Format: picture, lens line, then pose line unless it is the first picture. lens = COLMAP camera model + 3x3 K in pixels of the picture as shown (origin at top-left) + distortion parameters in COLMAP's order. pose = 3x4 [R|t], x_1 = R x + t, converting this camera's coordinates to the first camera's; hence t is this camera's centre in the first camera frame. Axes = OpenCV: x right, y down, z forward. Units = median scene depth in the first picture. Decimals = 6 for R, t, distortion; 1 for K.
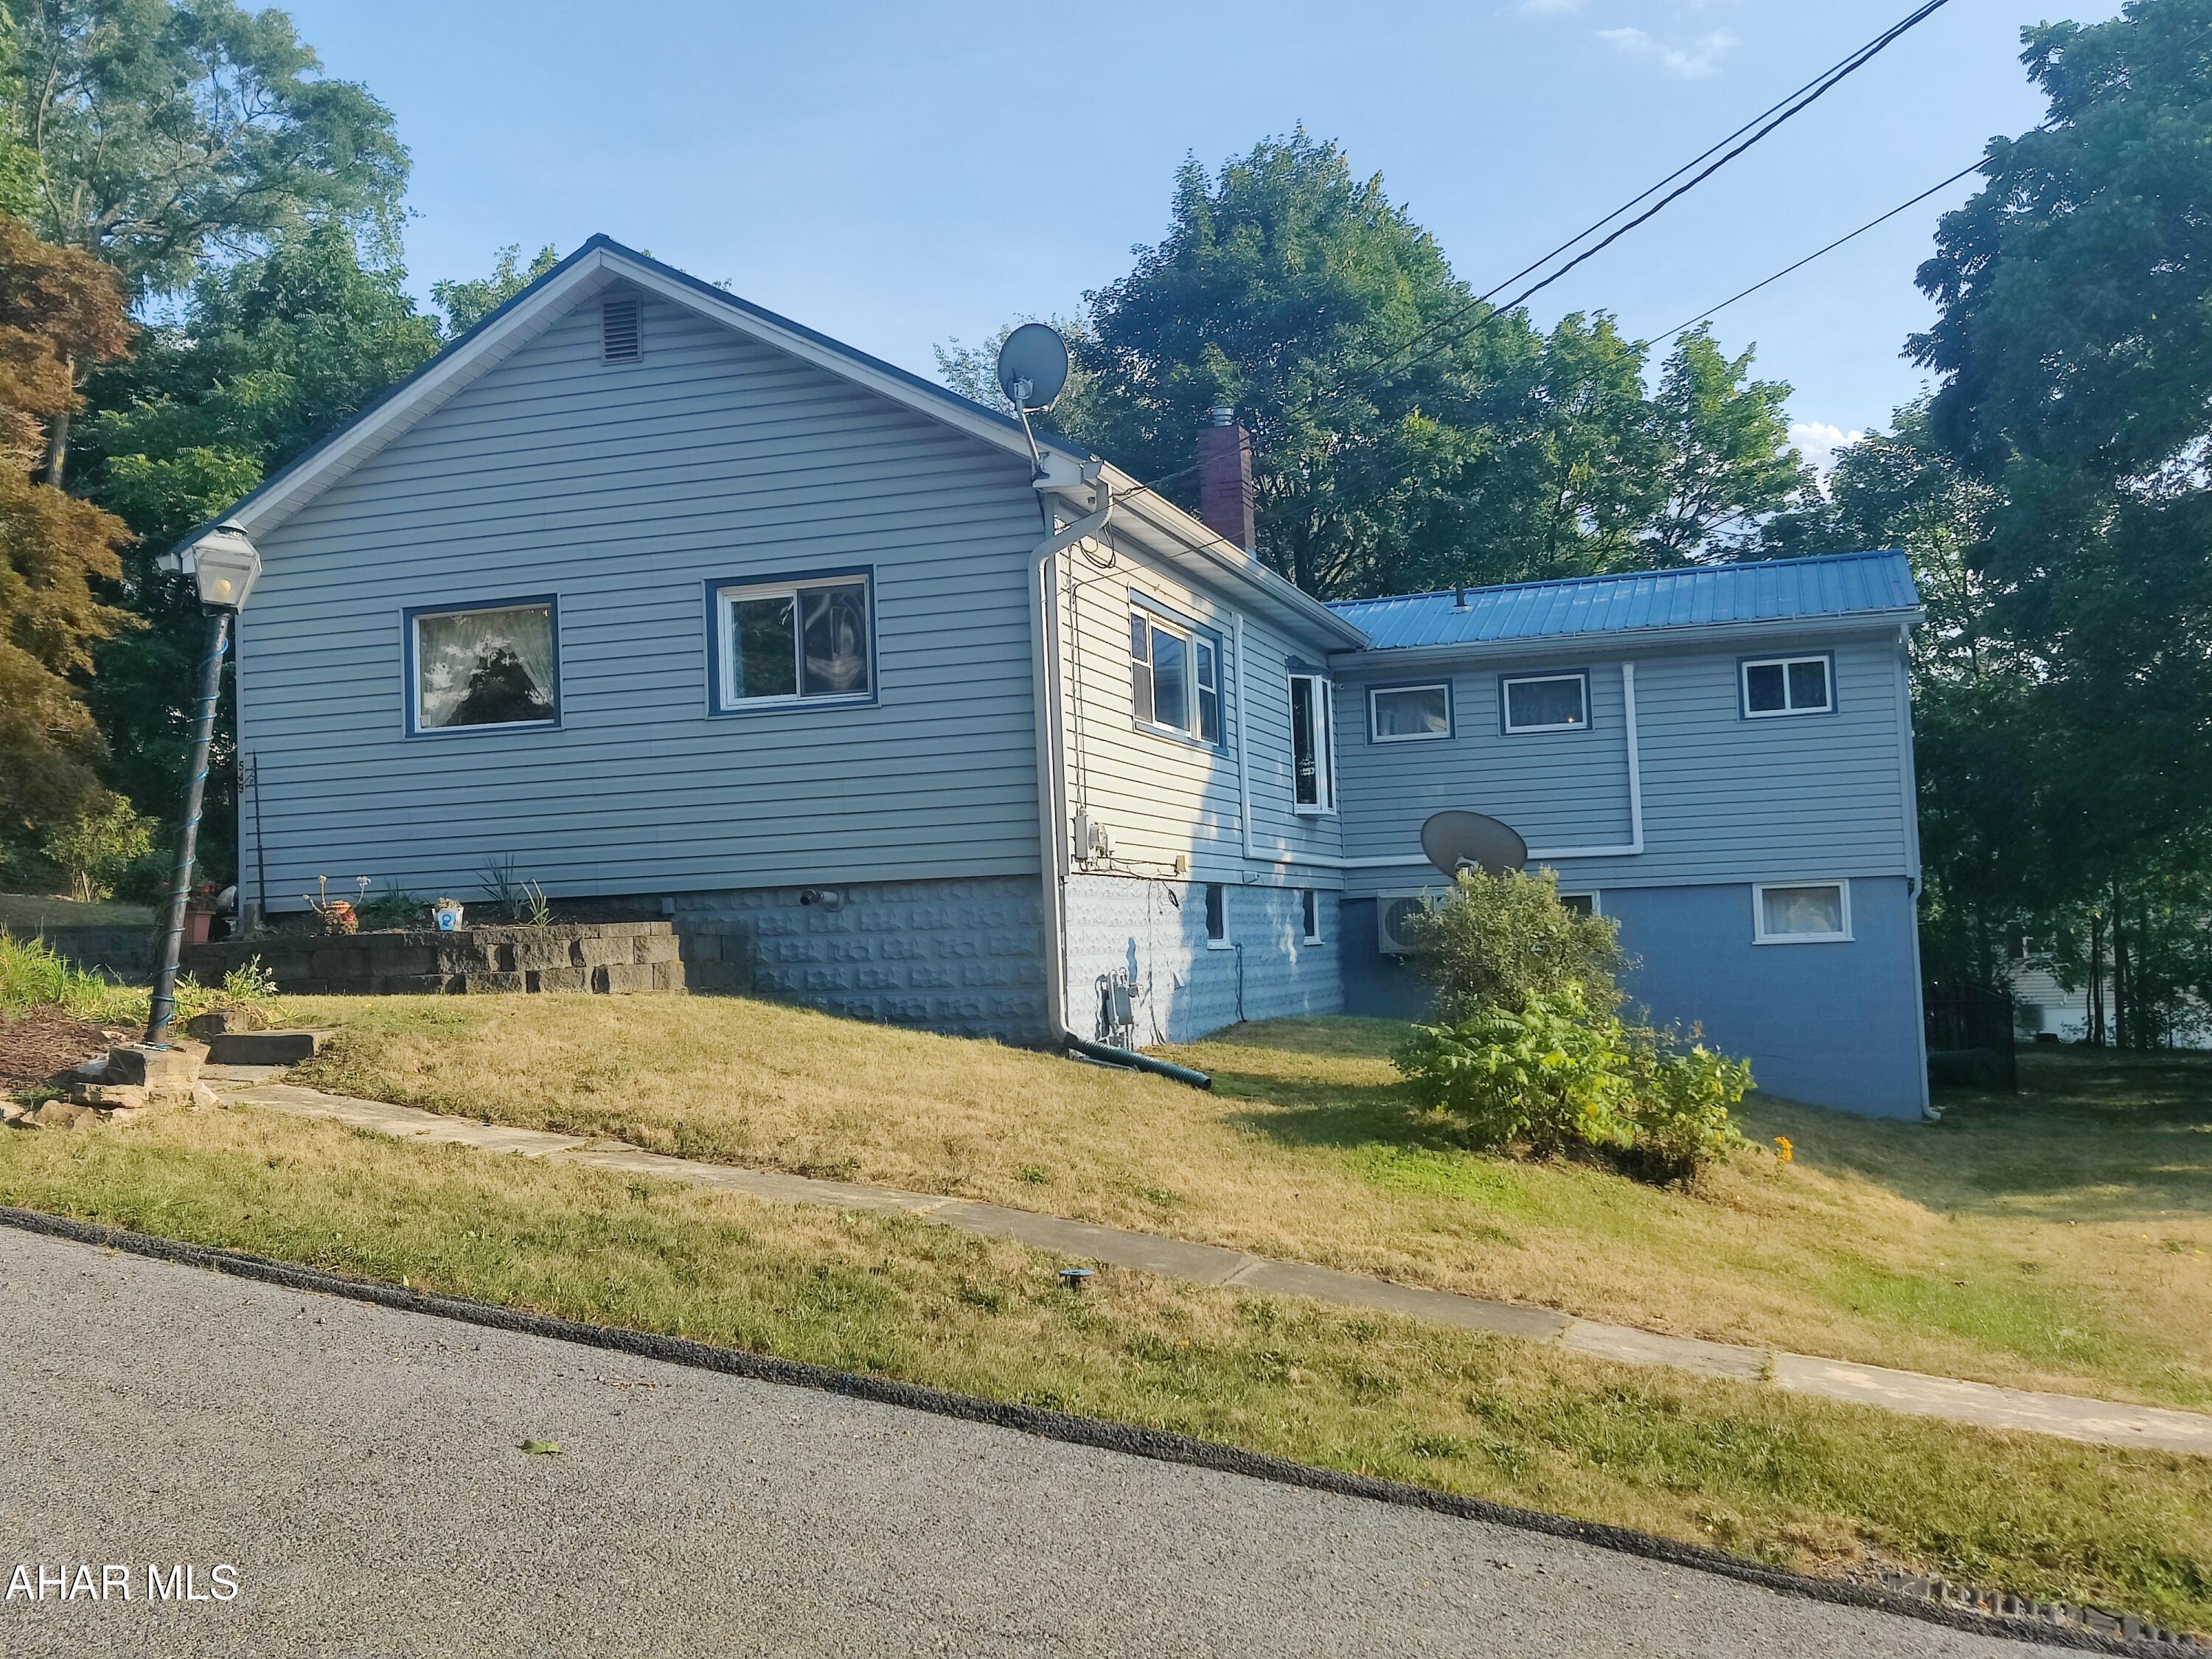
lens RADIAL K [[2253.3, 0, 1103.0], [0, 2253.3, 797.9], [0, 0, 1]] dist [0.078070, -0.007269]
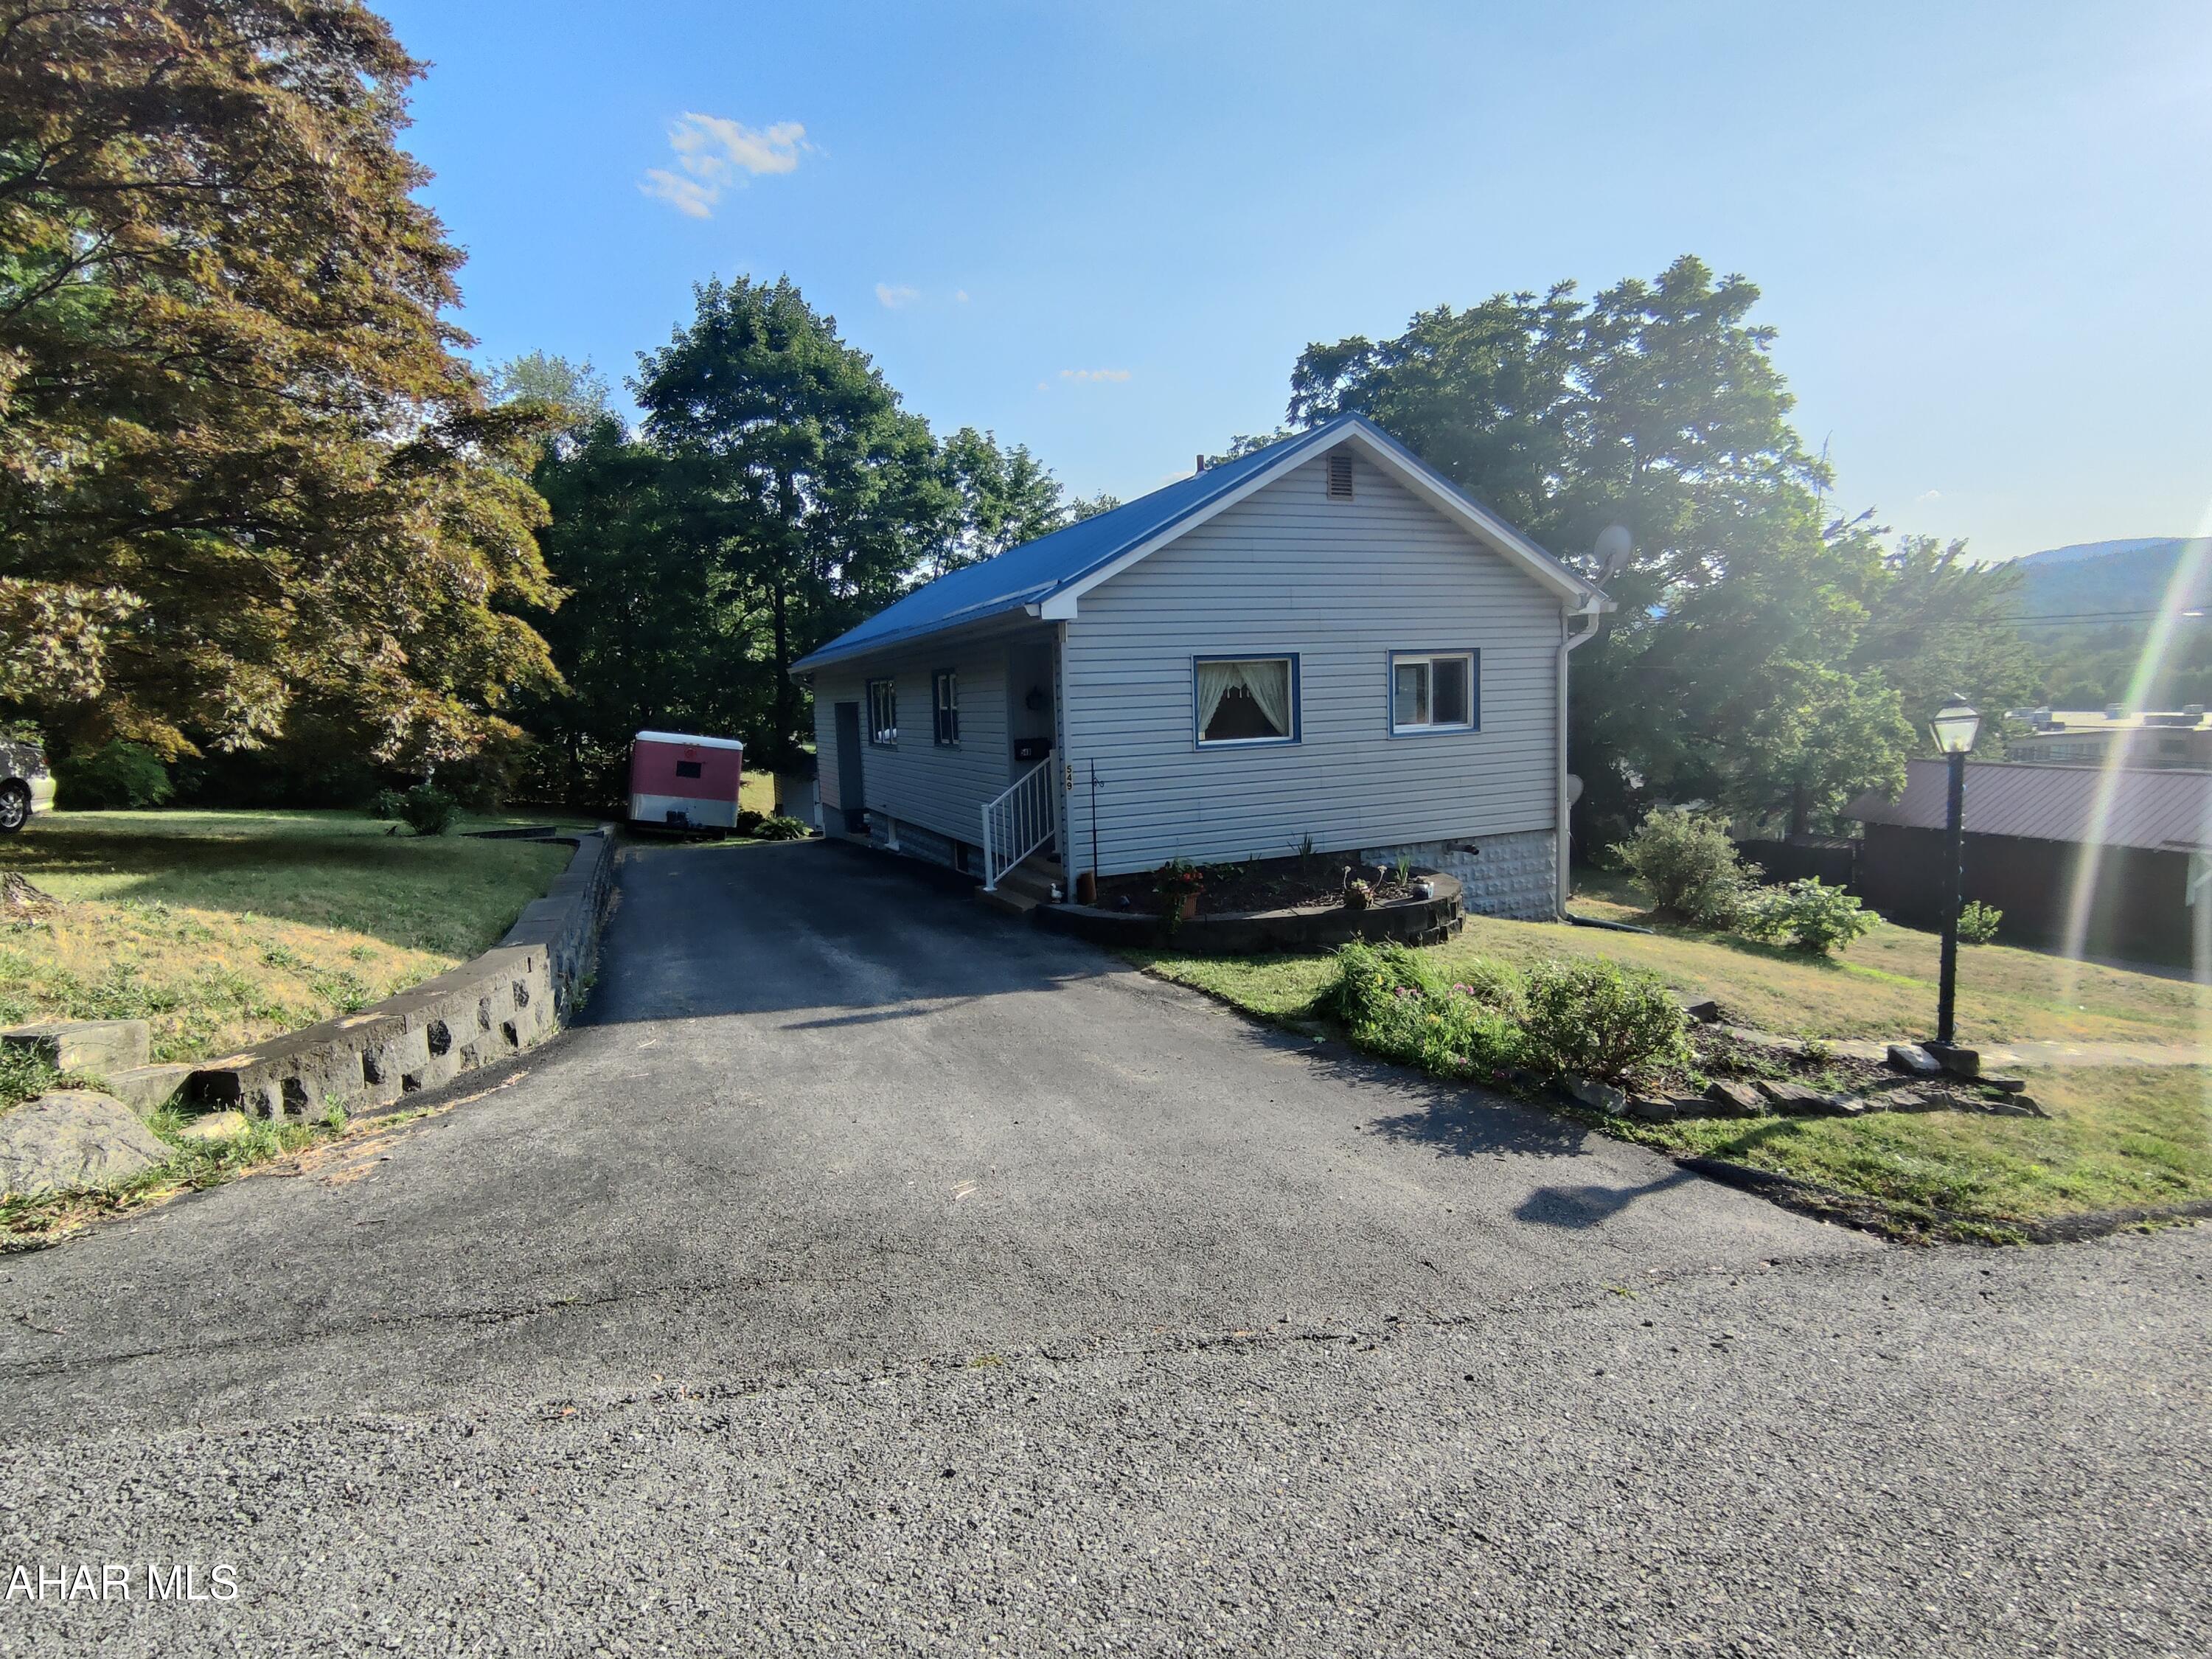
lens RADIAL K [[1161.0, 0, 1105.1], [0, 1161.0, 823.4], [0, 0, 1]] dist [-0.000703, -0.001025]
pose [[0.753839, -0.061102, 0.654212, -0.826926], [-0.035383, 0.990447, 0.133278, -0.074307], [-0.656106, -0.123618, 0.744476, 0.492418]]
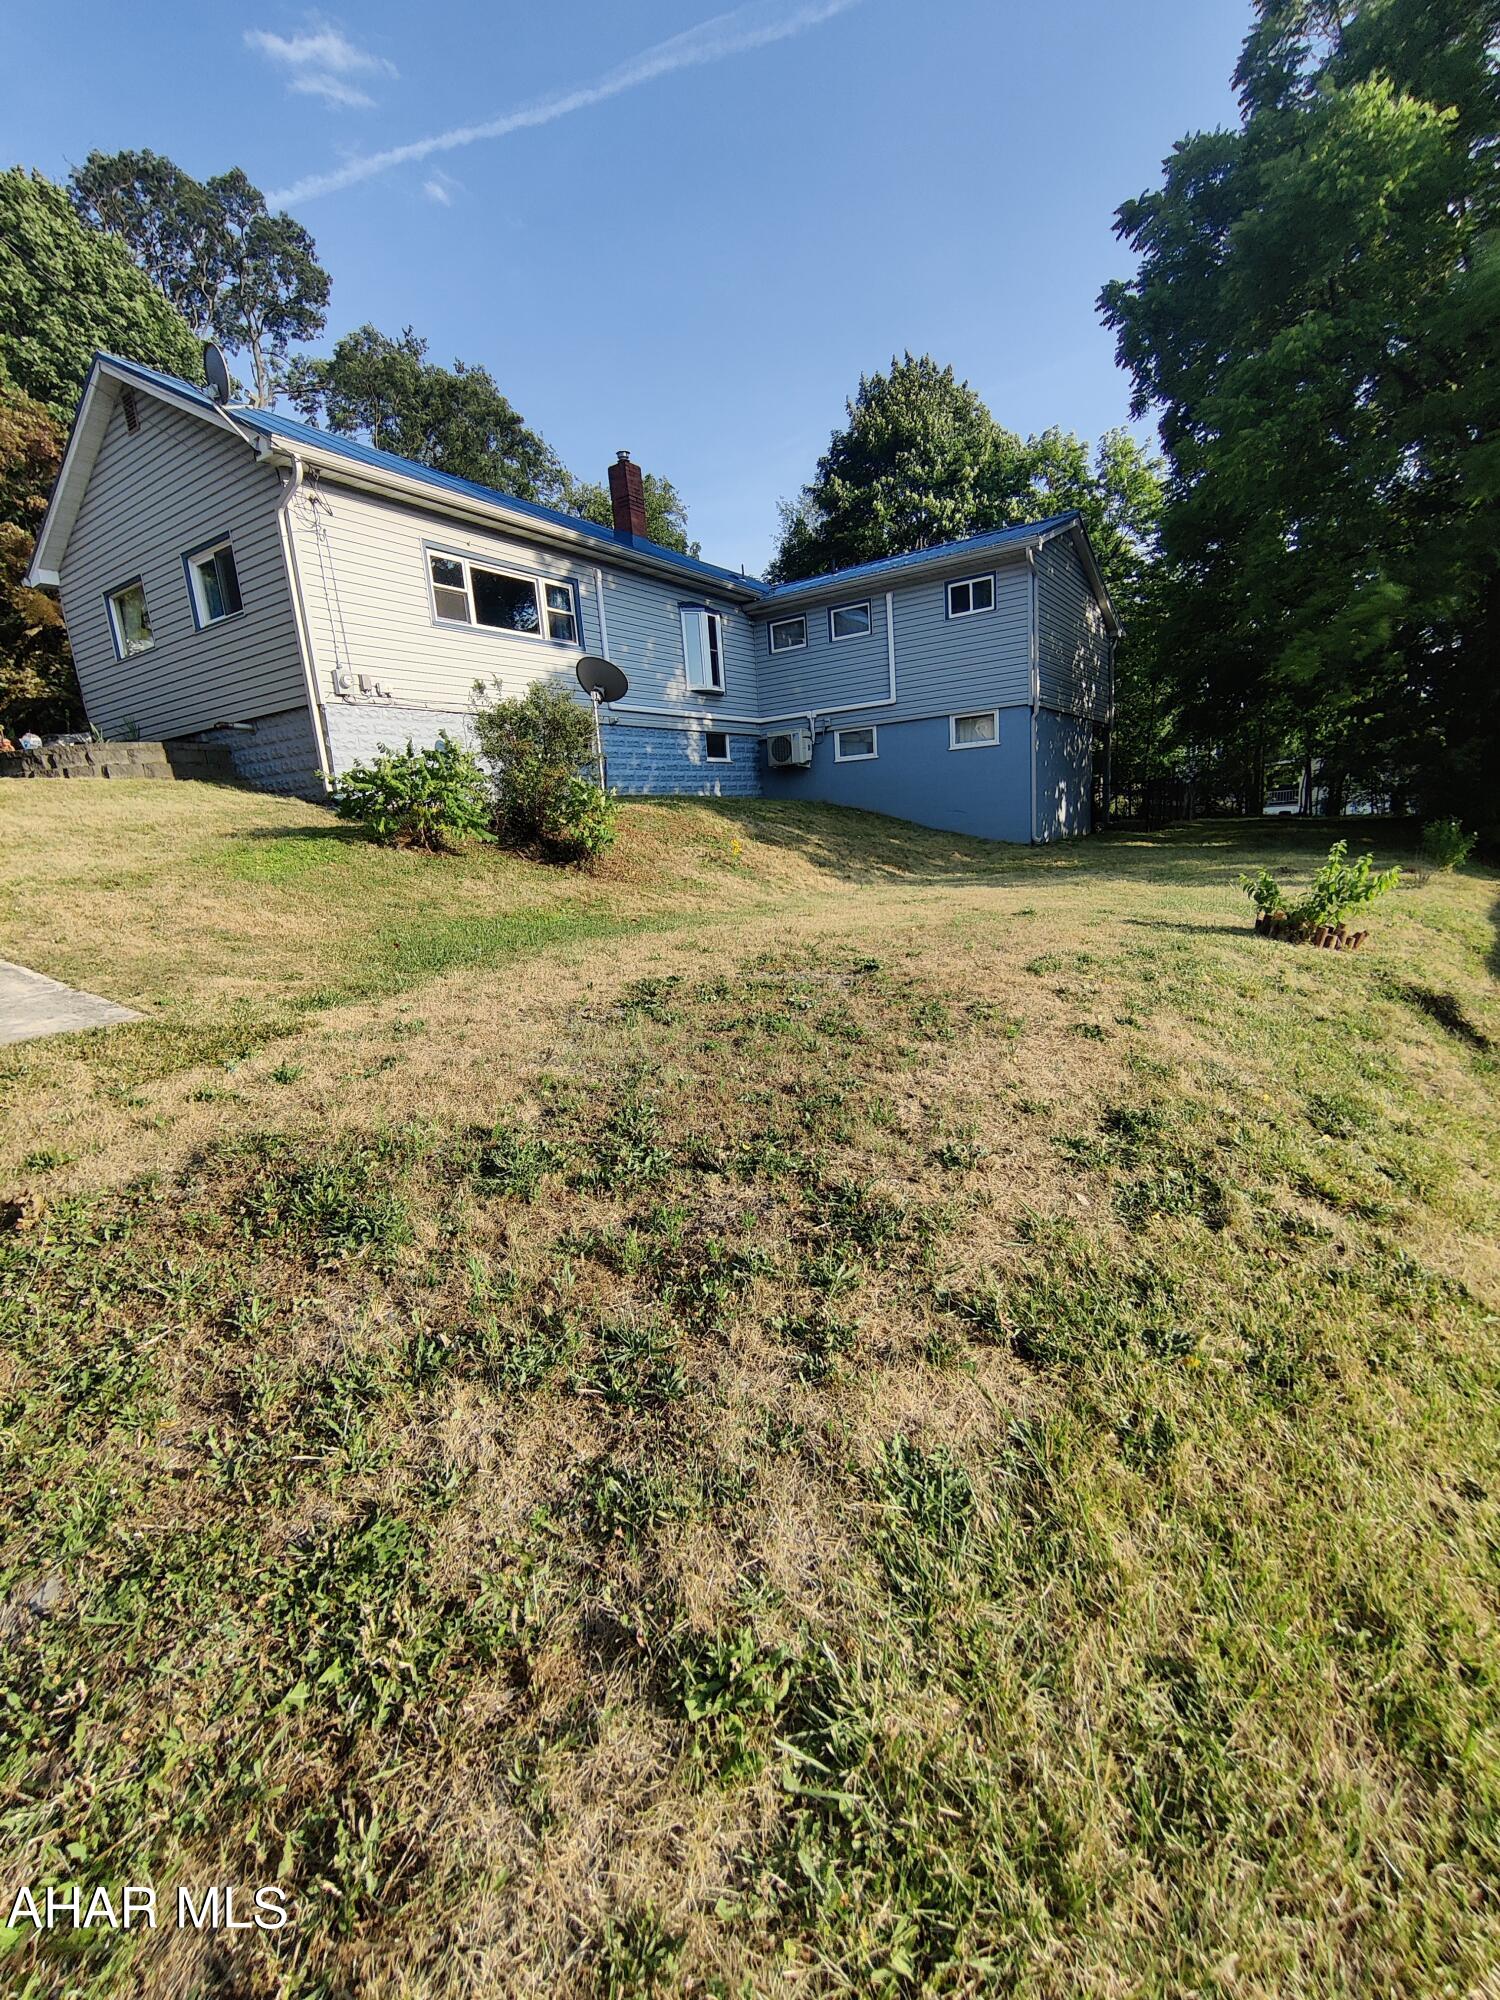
lens RADIAL K [[865.1, 0, 758.3], [0, 865.1, 1001.5], [0, 0, 1]] dist [-0.004521, 0.000224]
pose [[0.962857, 0.027581, -0.268599, 0.465957], [0.050048, 0.959302, 0.277912, 0.080455], [0.265333, -0.281033, 0.922290, 0.354793]]
